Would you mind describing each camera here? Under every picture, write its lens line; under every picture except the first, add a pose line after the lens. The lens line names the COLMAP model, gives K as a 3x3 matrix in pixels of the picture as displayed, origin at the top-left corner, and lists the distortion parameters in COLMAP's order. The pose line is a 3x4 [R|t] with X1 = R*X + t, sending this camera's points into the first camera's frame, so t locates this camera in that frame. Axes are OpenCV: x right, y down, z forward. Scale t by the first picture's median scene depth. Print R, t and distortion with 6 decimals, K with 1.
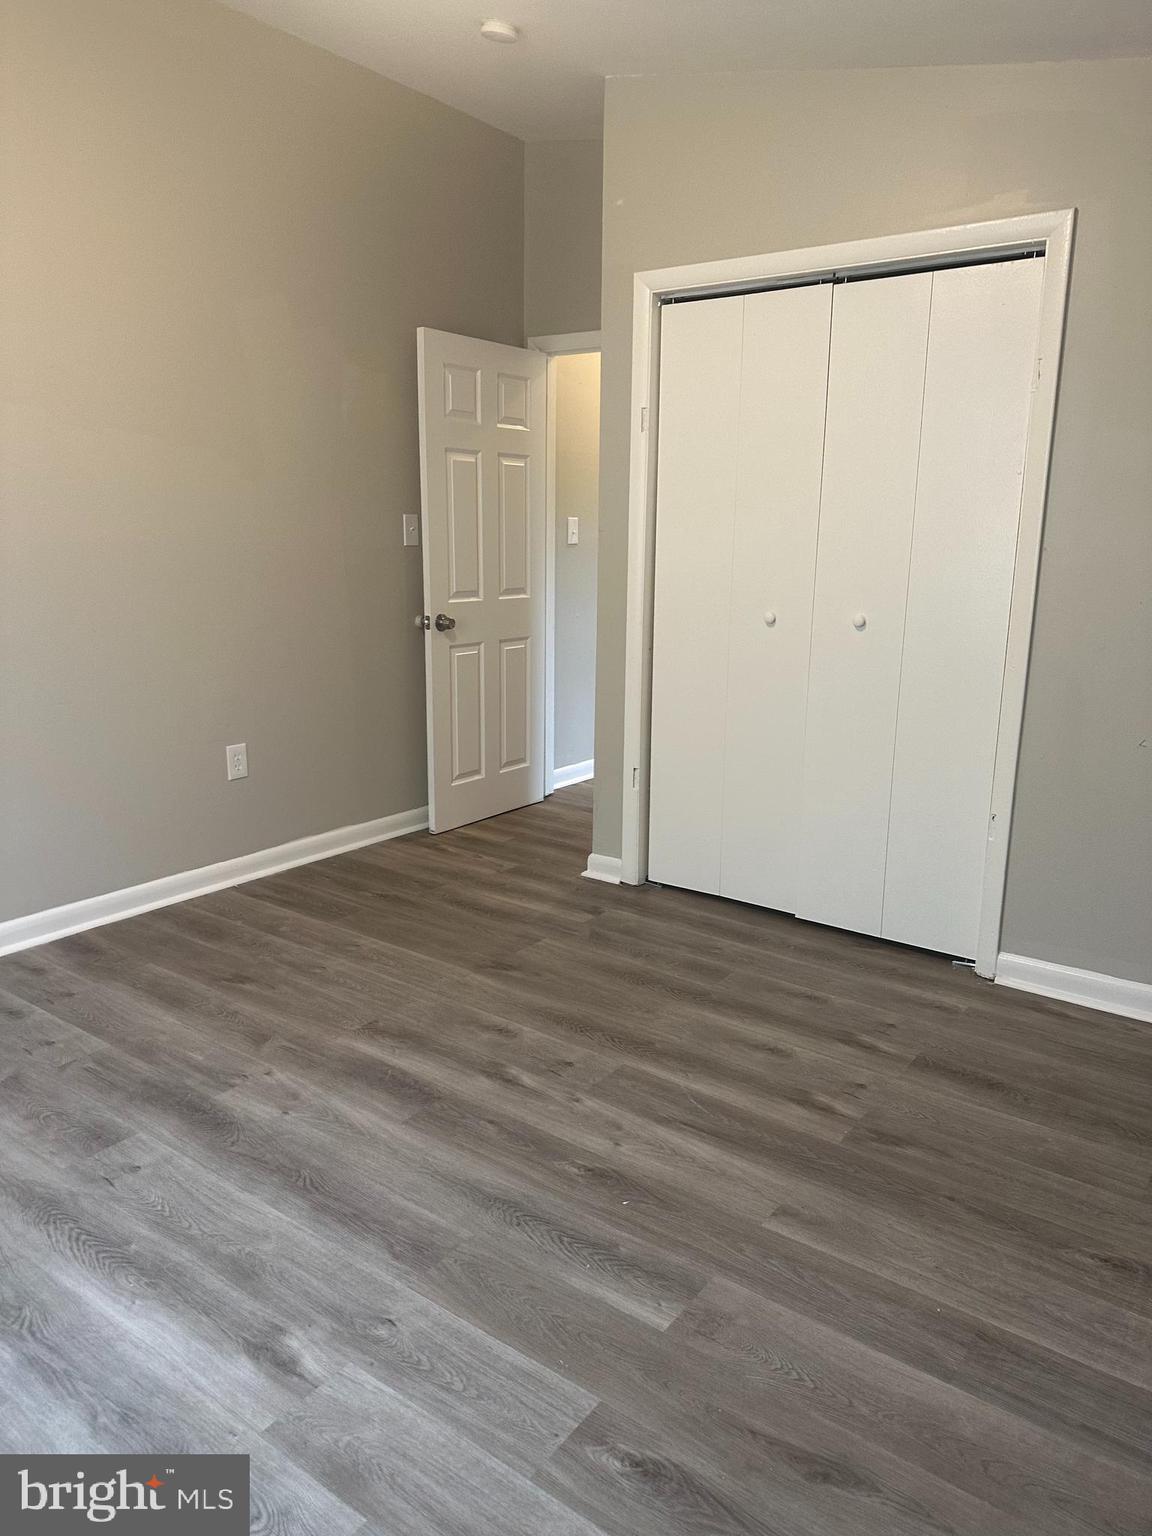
lens RADIAL K [[1066.7, 0, 572.1], [0, 1066.7, 788.8], [0, 0, 1]] dist [0.084283, -0.081862]
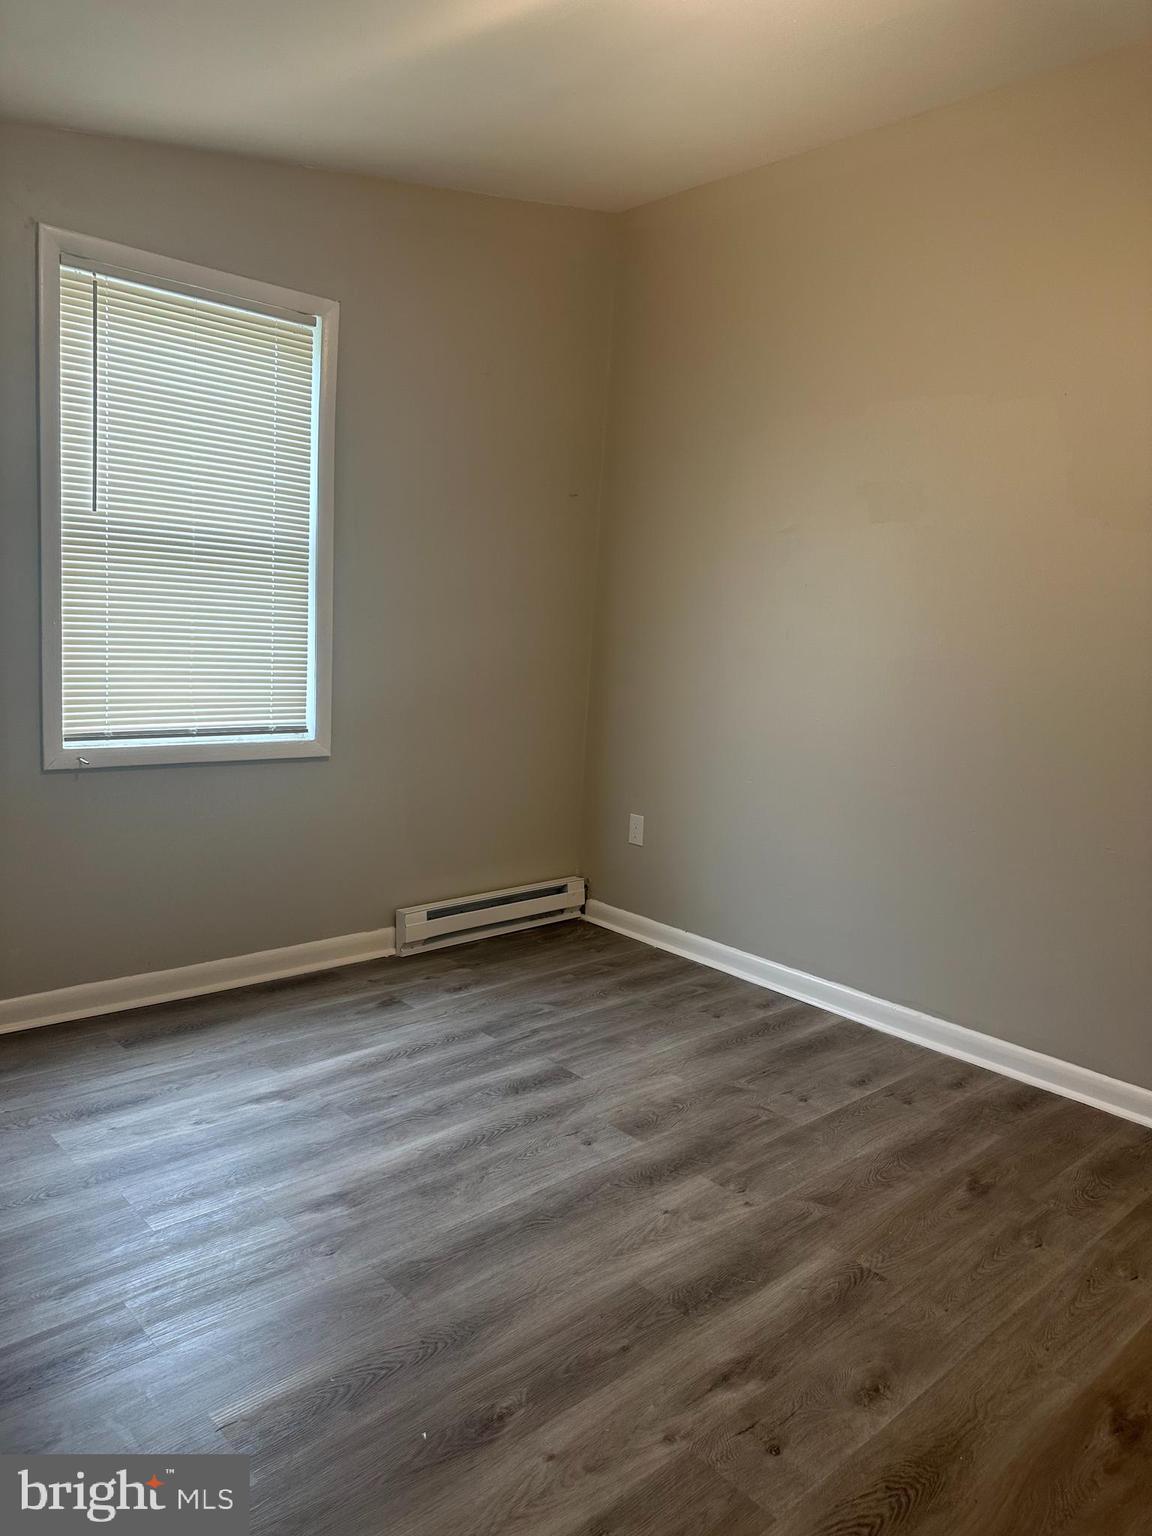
lens RADIAL K [[1075.3, 0, 560.6], [0, 1075.3, 780.7], [0, 0, 1]] dist [0.052023, -0.053081]
pose [[-0.195891, 0.126476, -0.972435, 0.665996], [-0.290966, 0.939494, 0.180805, -0.219768], [0.936464, 0.318364, -0.147238, 0.935783]]
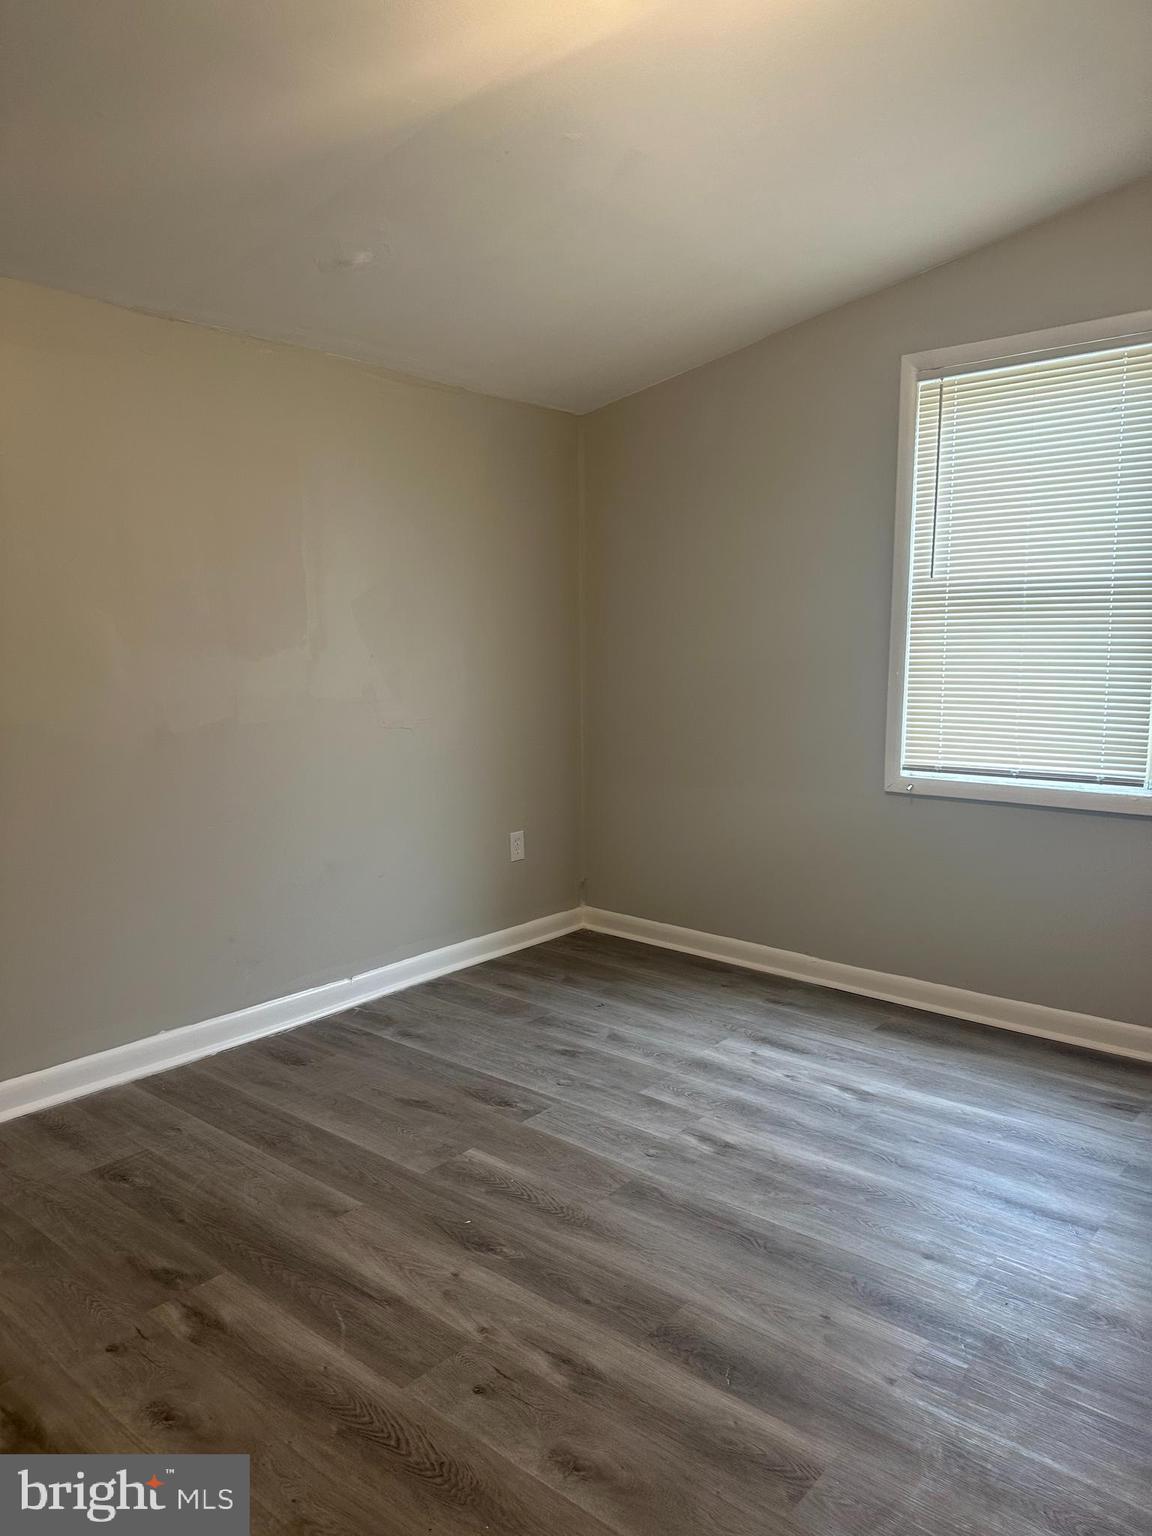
lens RADIAL K [[1066.7, 0, 572.1], [0, 1066.7, 788.8], [0, 0, 1]] dist [0.084283, -0.081862]
pose [[-0.997366, -0.019049, 0.069989, -0.117069], [0.008290, 0.928640, 0.370890, -0.414570], [-0.072060, 0.370493, -0.926036, 1.666430]]
